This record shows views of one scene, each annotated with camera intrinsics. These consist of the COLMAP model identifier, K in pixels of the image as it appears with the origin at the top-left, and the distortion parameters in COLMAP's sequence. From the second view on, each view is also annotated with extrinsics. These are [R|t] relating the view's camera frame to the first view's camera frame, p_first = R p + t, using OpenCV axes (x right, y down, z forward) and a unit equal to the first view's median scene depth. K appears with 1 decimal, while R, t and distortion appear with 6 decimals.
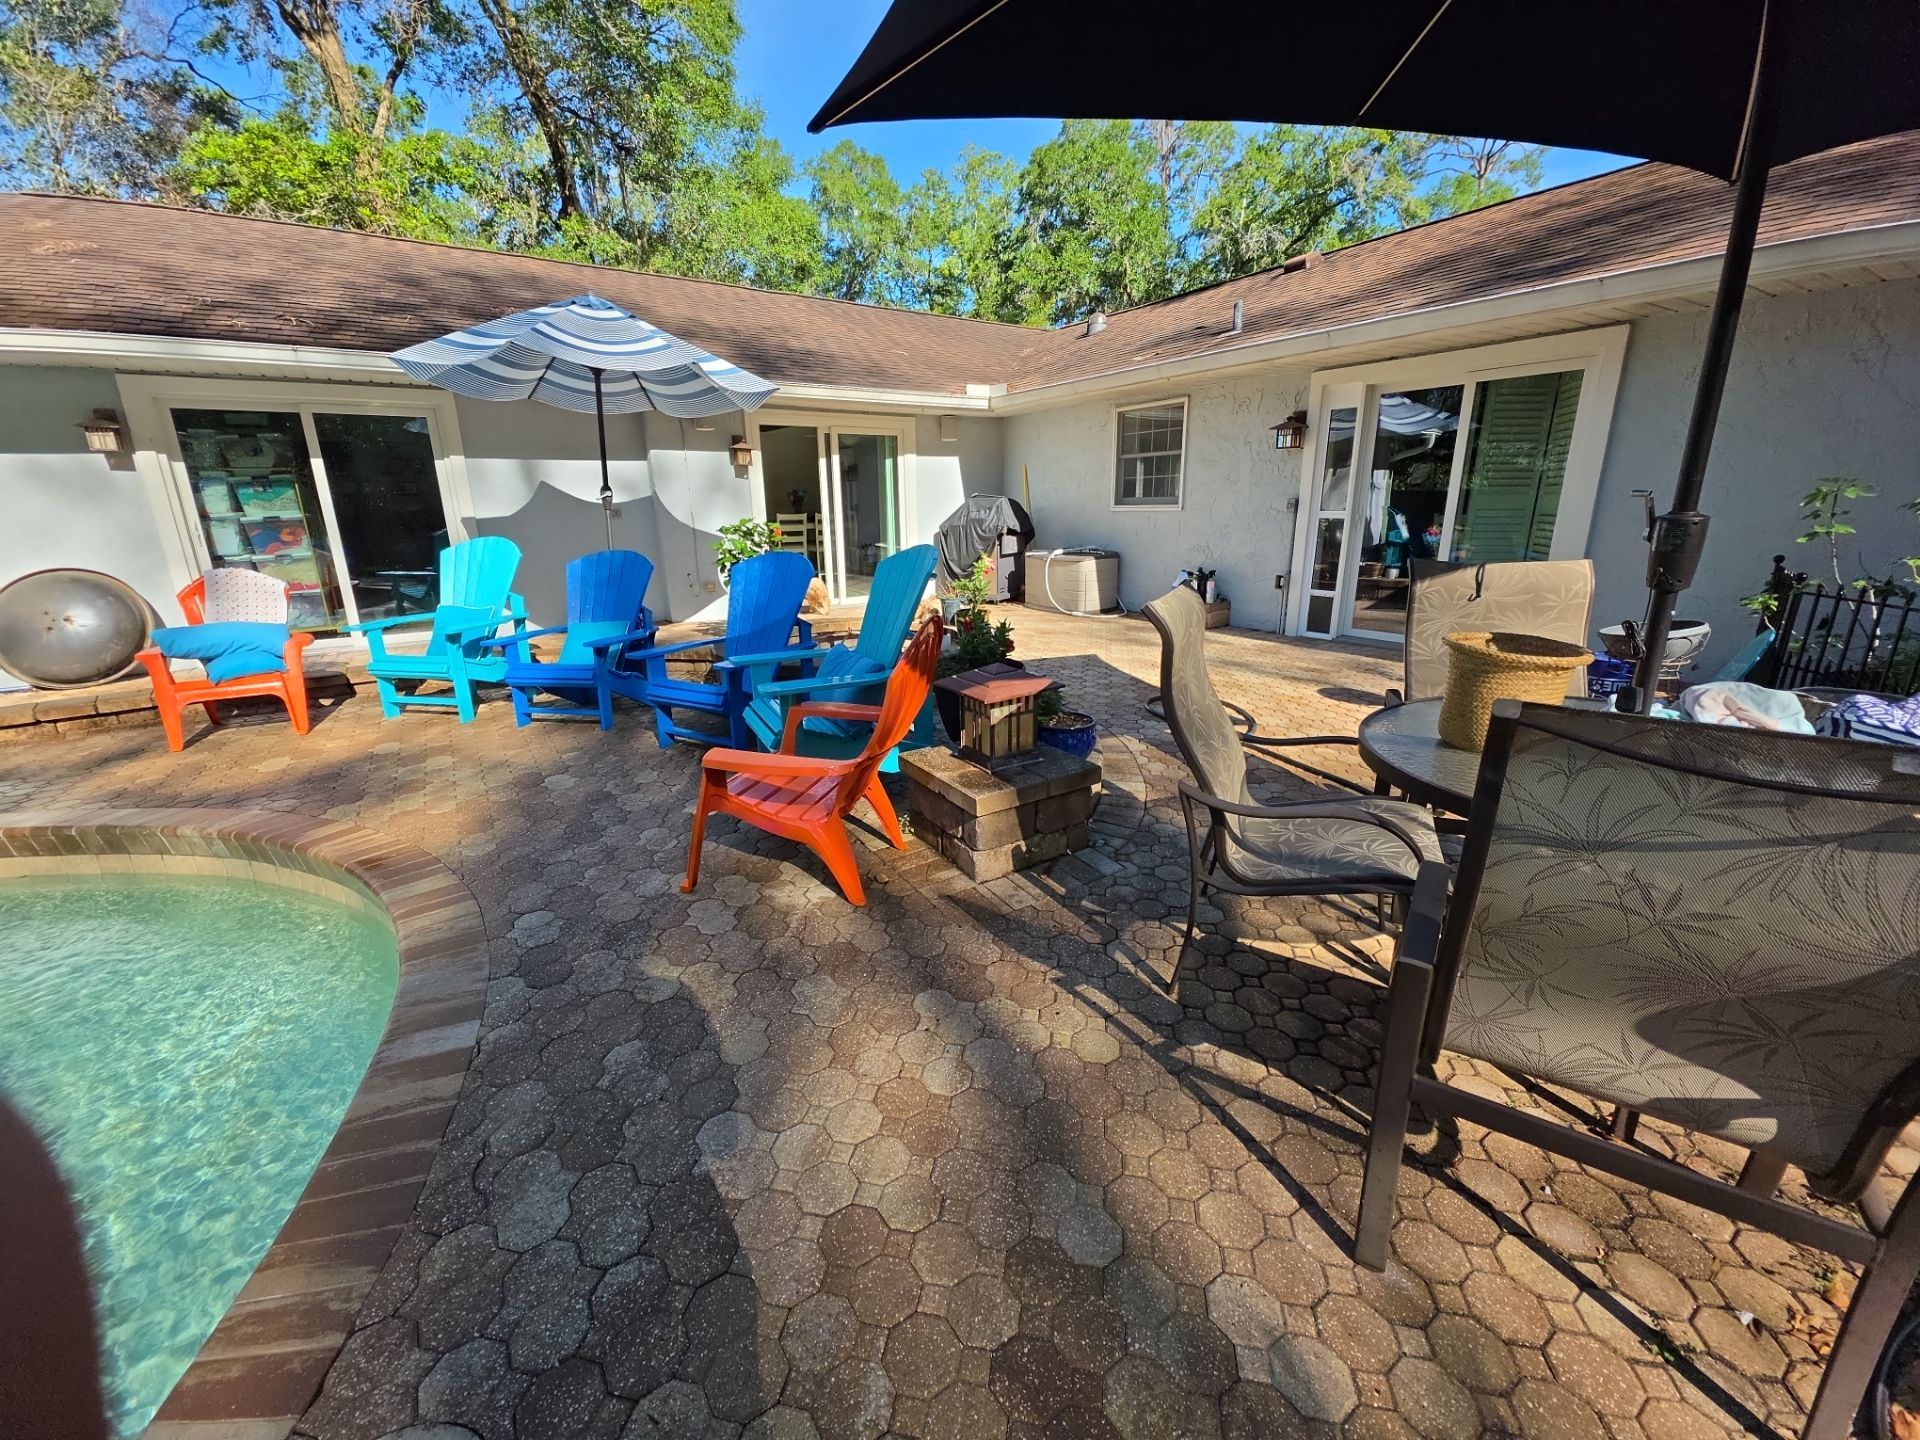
lens RADIAL K [[757.2, 0, 960.0], [0, 757.2, 720.0], [0, 0, 1]] dist [0.003461, 0.000072]
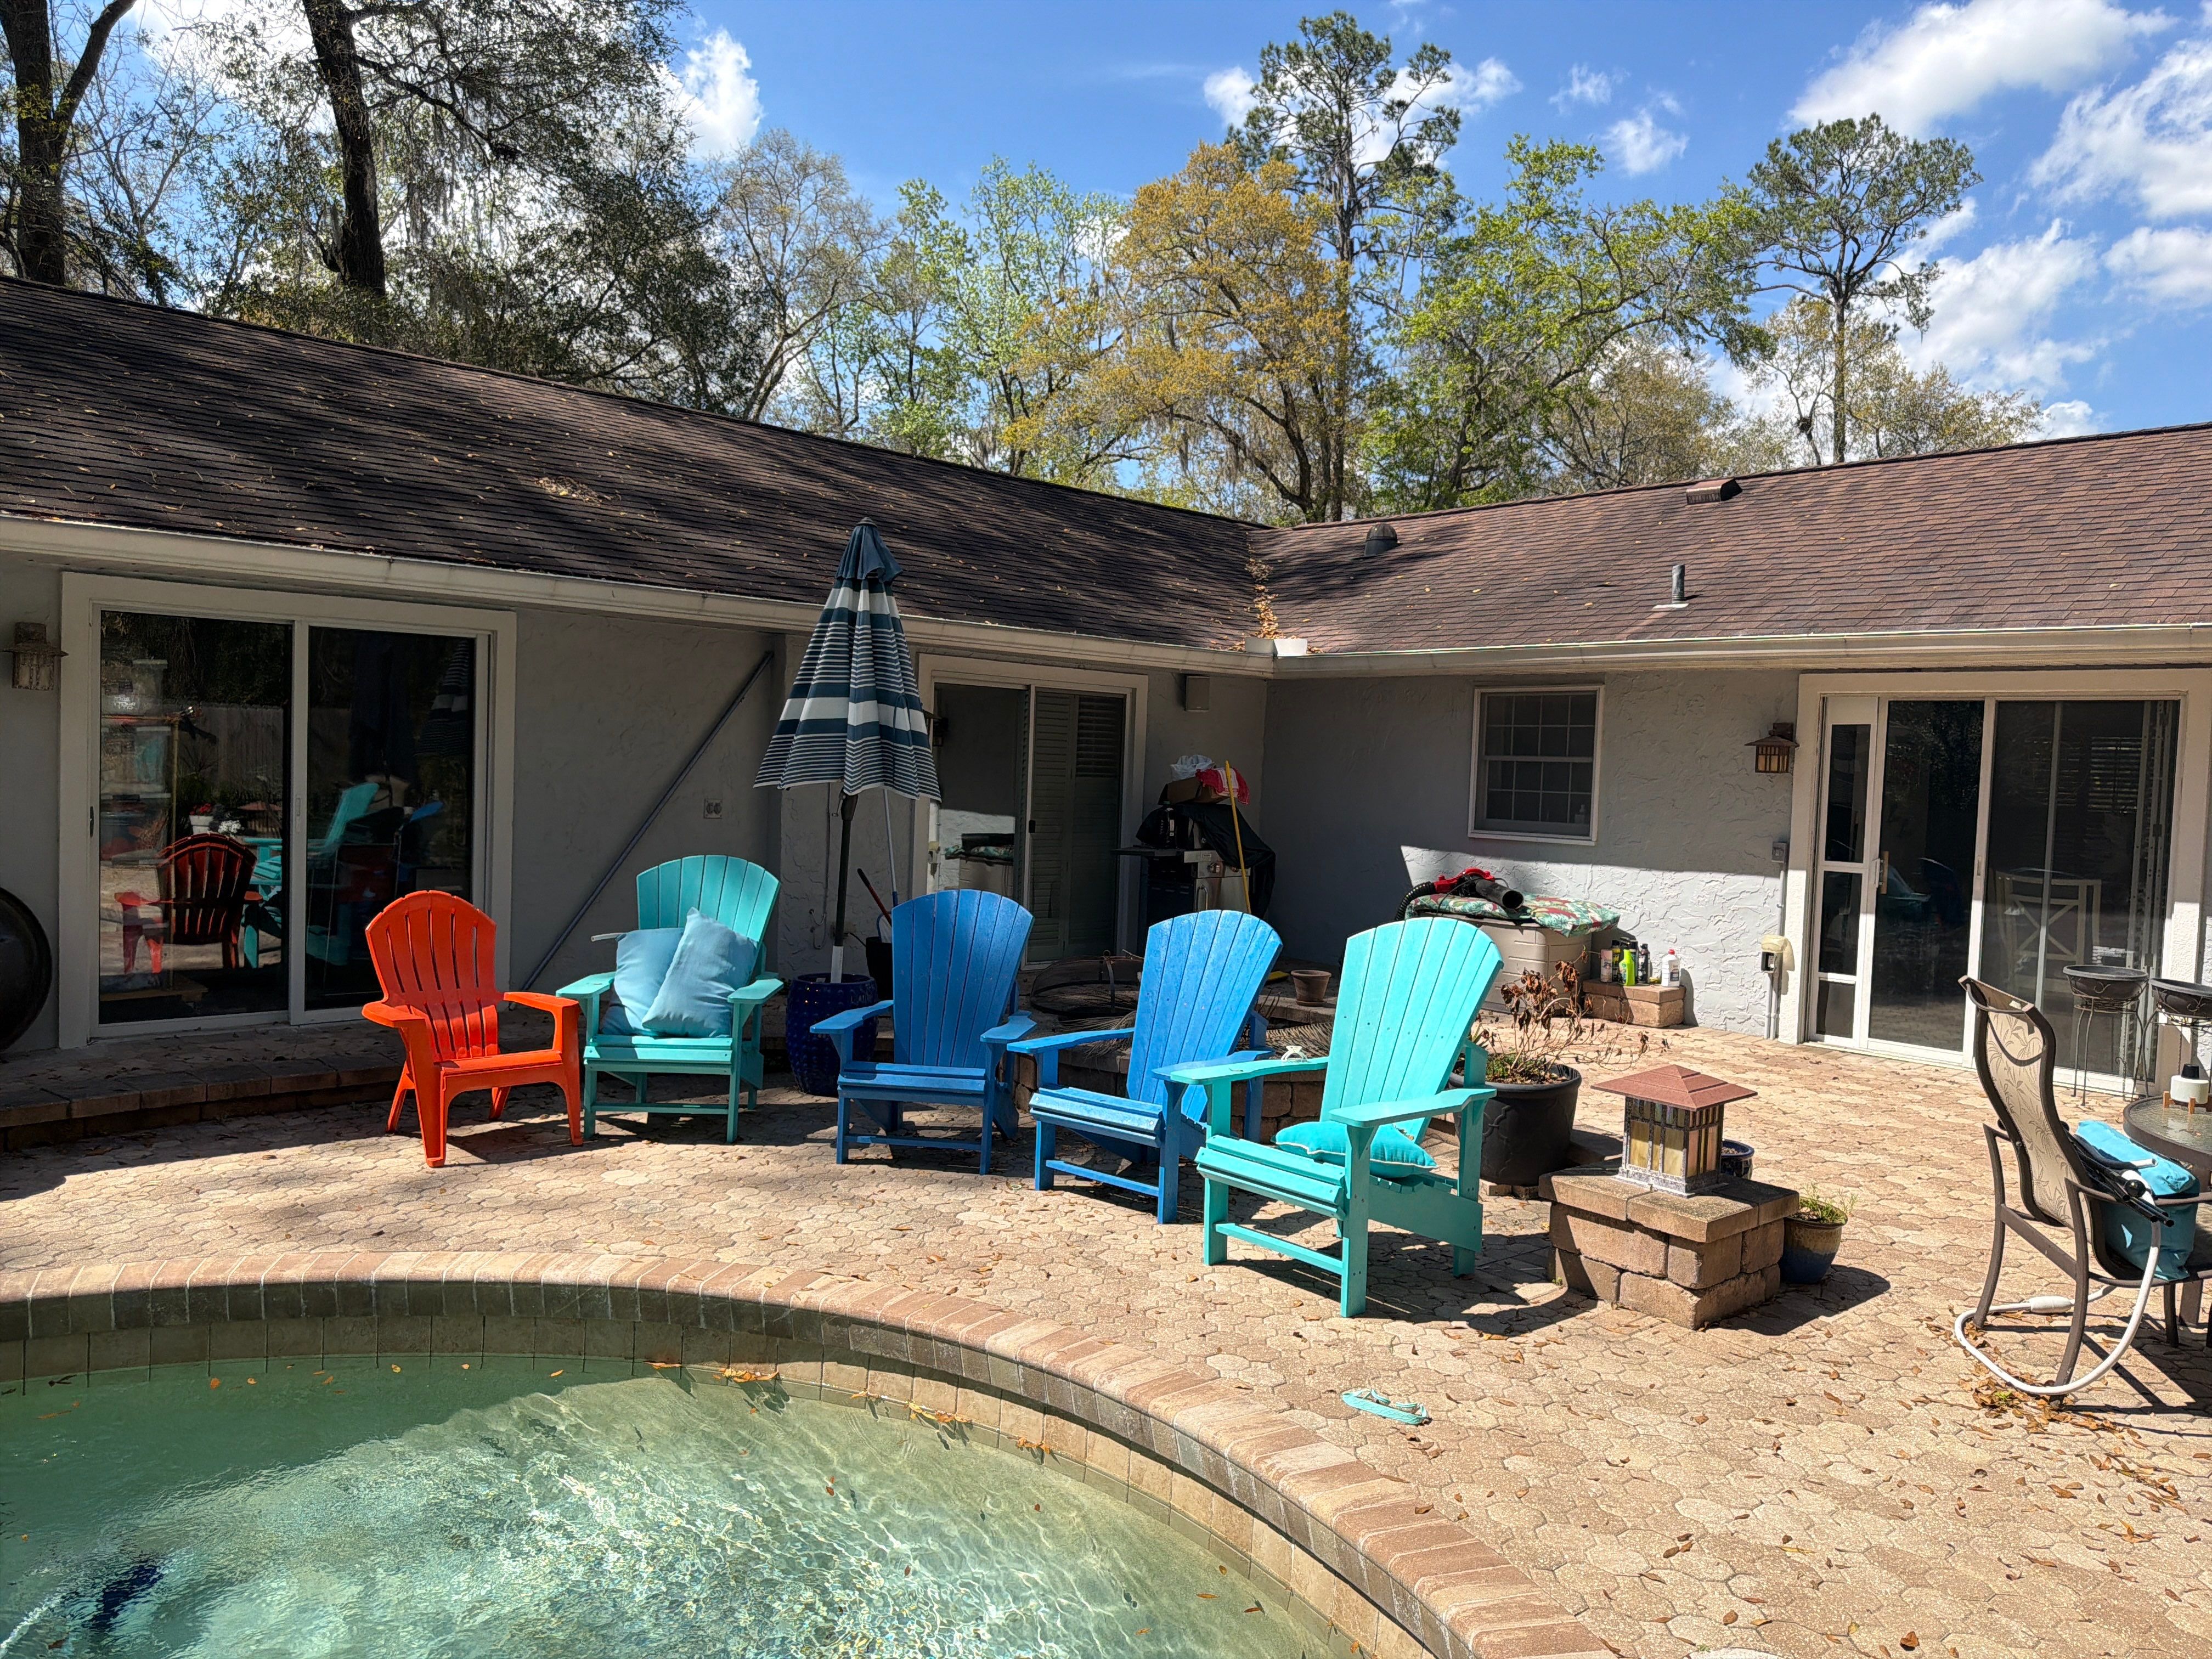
lens RADIAL K [[1570.7, 0, 1106.0], [0, 1570.7, 829.5], [0, 0, 1]] dist [0.080278, -0.135153]
pose [[0.989710, 0.043742, 0.136238, -0.258979], [-0.011201, 0.972890, -0.230998, 0.025155], [-0.142649, 0.227095, 0.963369, -0.213072]]
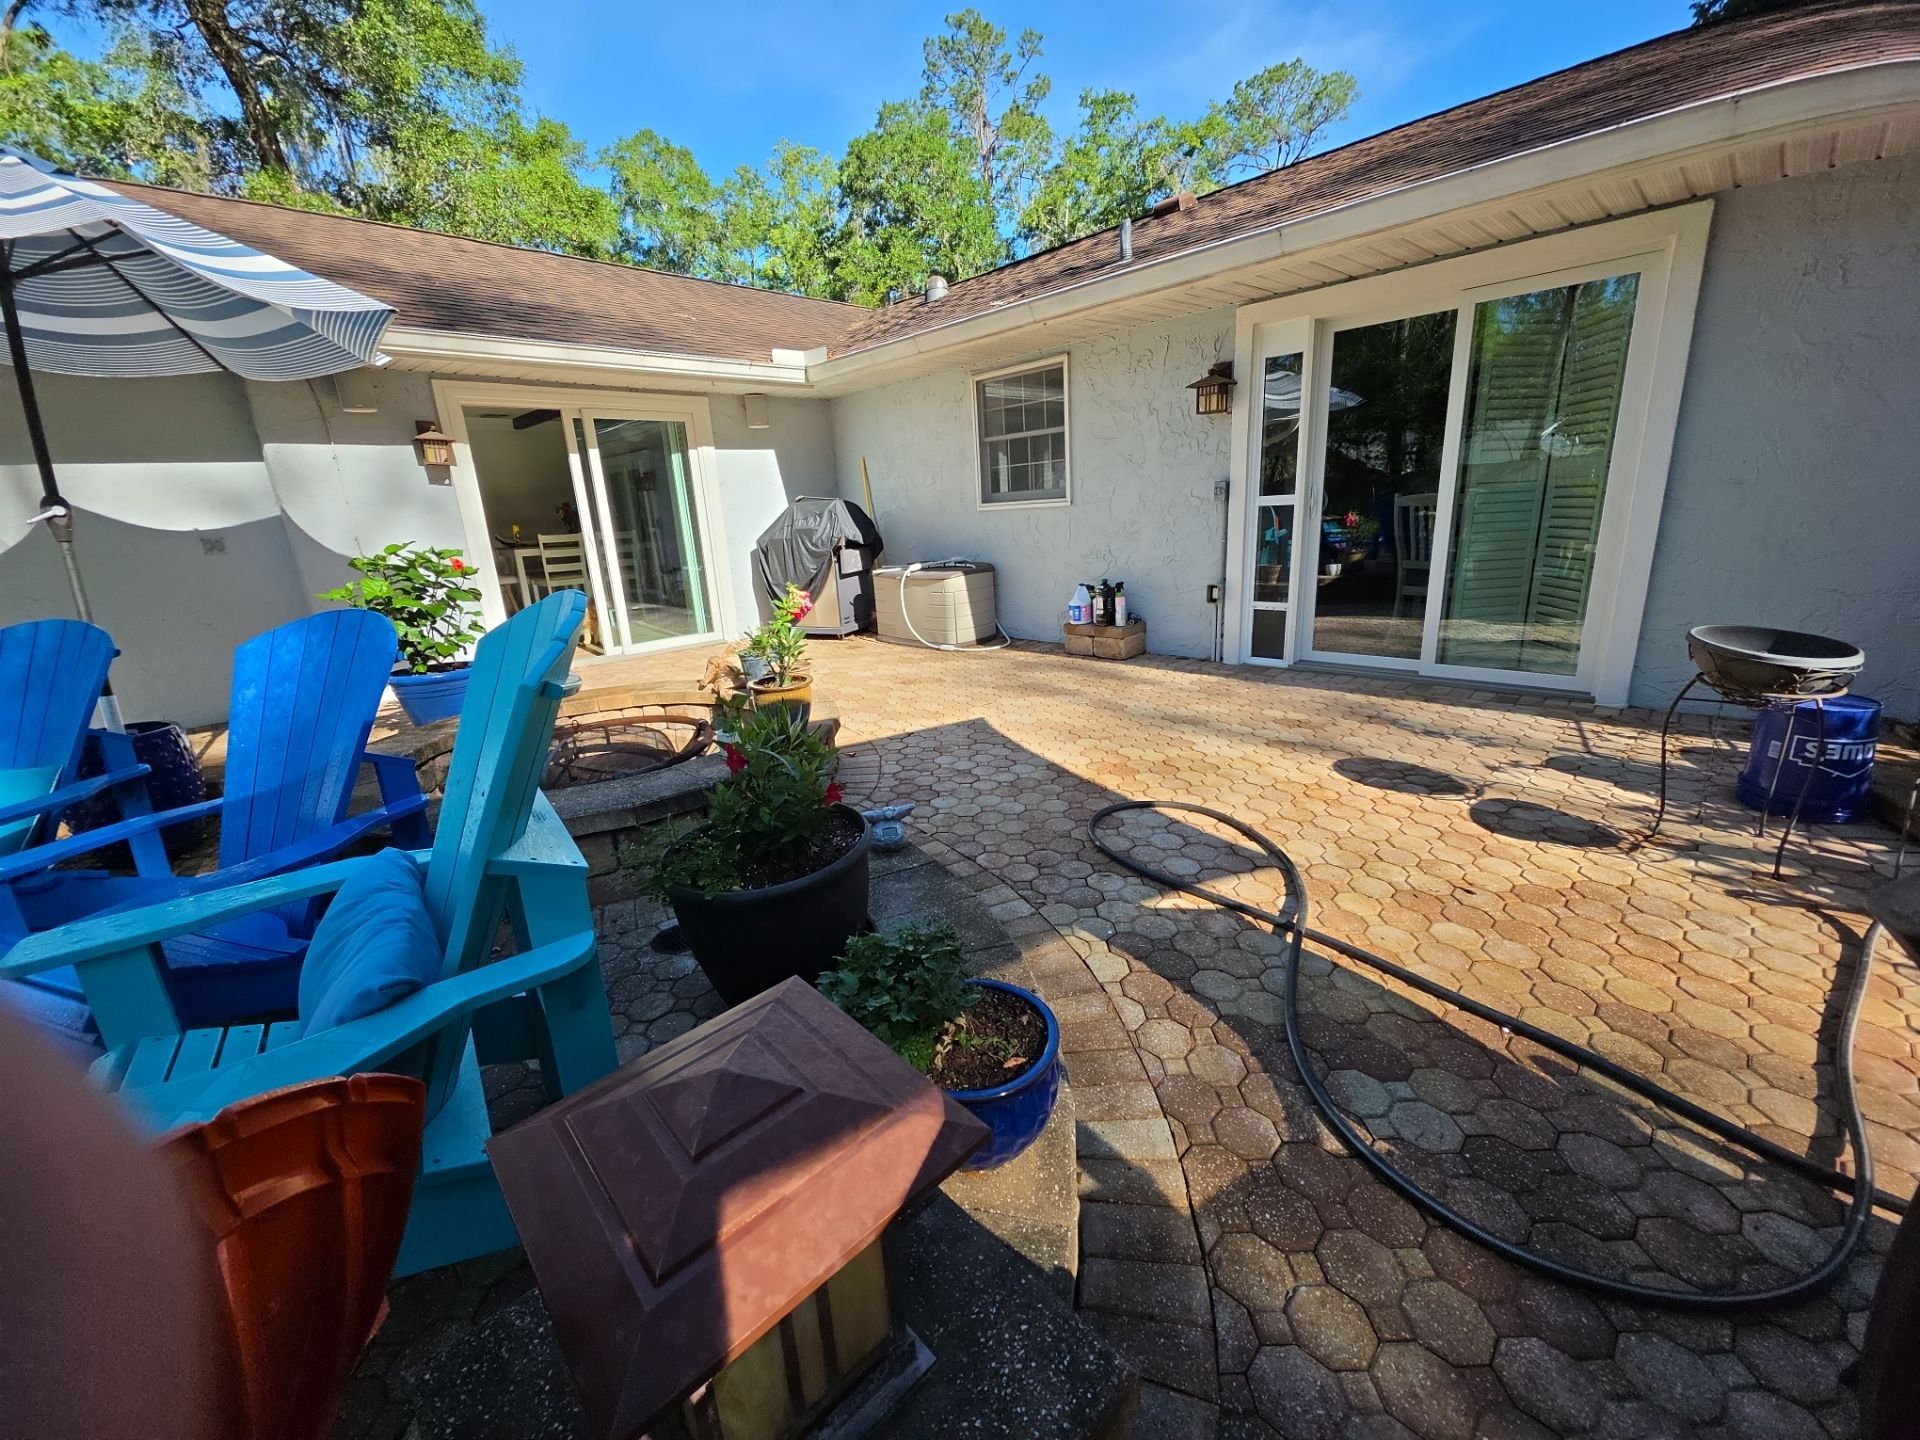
lens RADIAL K [[757.2, 0, 960.0], [0, 757.2, 720.0], [0, 0, 1]] dist [0.003461, 0.000072]
pose [[0.981682, -0.088038, 0.168966, 0.029791], [0.090121, 0.995920, -0.004687, -0.057078], [-0.167864, 0.019828, 0.985611, 0.227756]]
